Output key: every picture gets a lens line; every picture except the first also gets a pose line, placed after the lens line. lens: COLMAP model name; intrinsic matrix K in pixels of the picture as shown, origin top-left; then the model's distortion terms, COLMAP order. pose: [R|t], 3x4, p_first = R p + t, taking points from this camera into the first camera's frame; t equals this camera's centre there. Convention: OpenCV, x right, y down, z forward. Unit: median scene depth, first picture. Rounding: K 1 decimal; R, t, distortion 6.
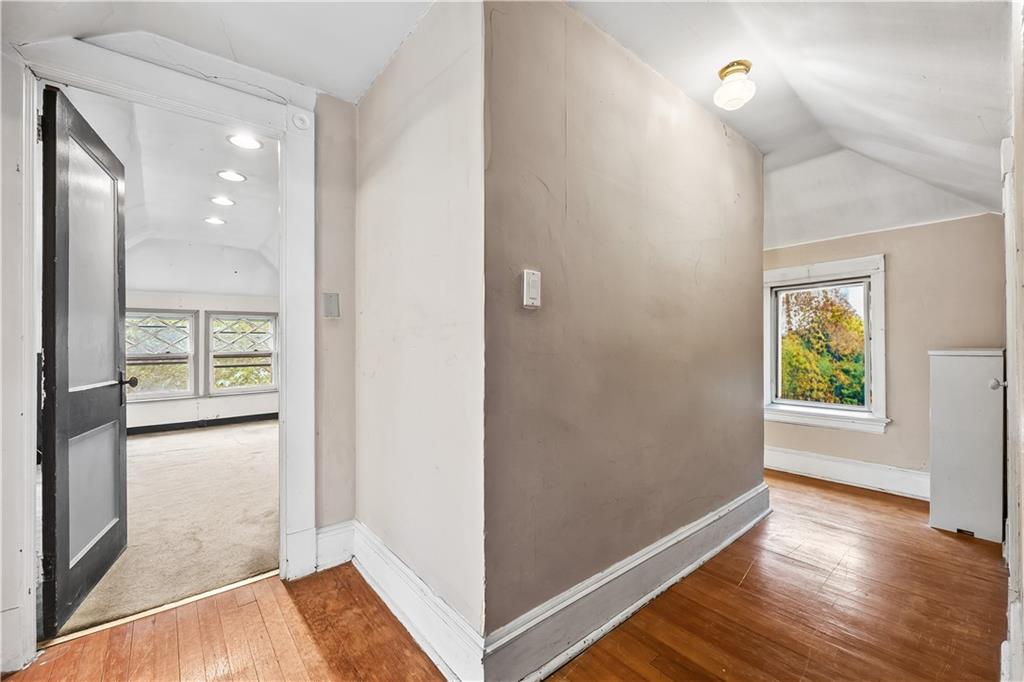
lens RADIAL K [[415.3, 0, 511.9], [0, 415.3, 345.7], [0, 0, 1]] dist [-0.001238, -0.000201]
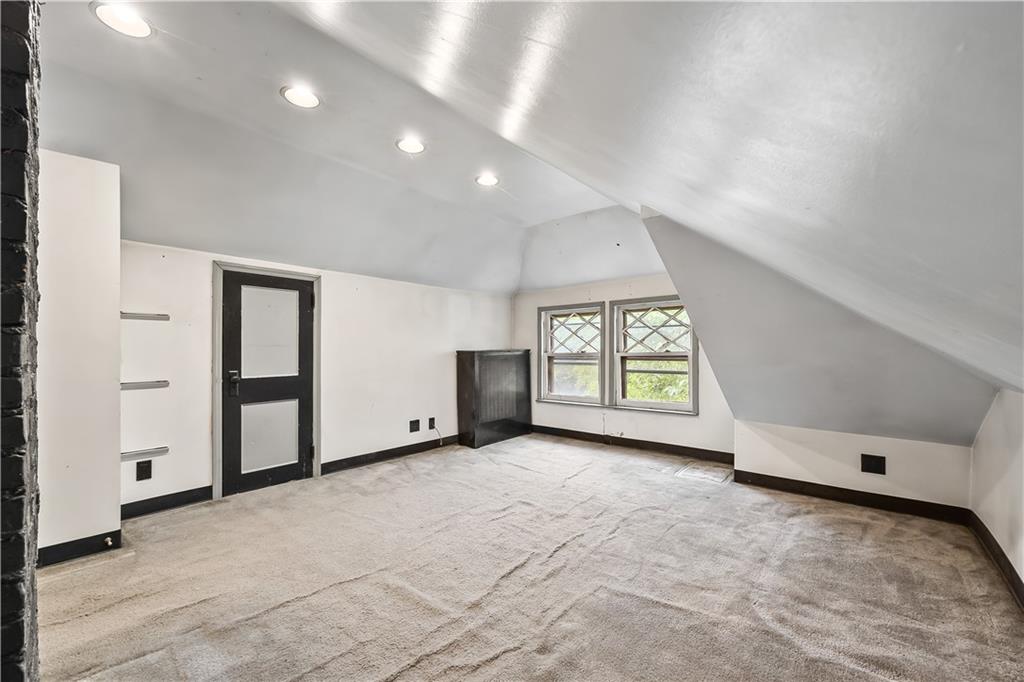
lens RADIAL K [[415.3, 0, 511.4], [0, 415.3, 343.5], [0, 0, 1]] dist [-0.001238, -0.000201]
pose [[0.166677, -0.004977, -0.985999, 0.028470], [0.008213, 0.999960, -0.003659, -0.000560], [0.985977, -0.007488, 0.166711, 0.675707]]
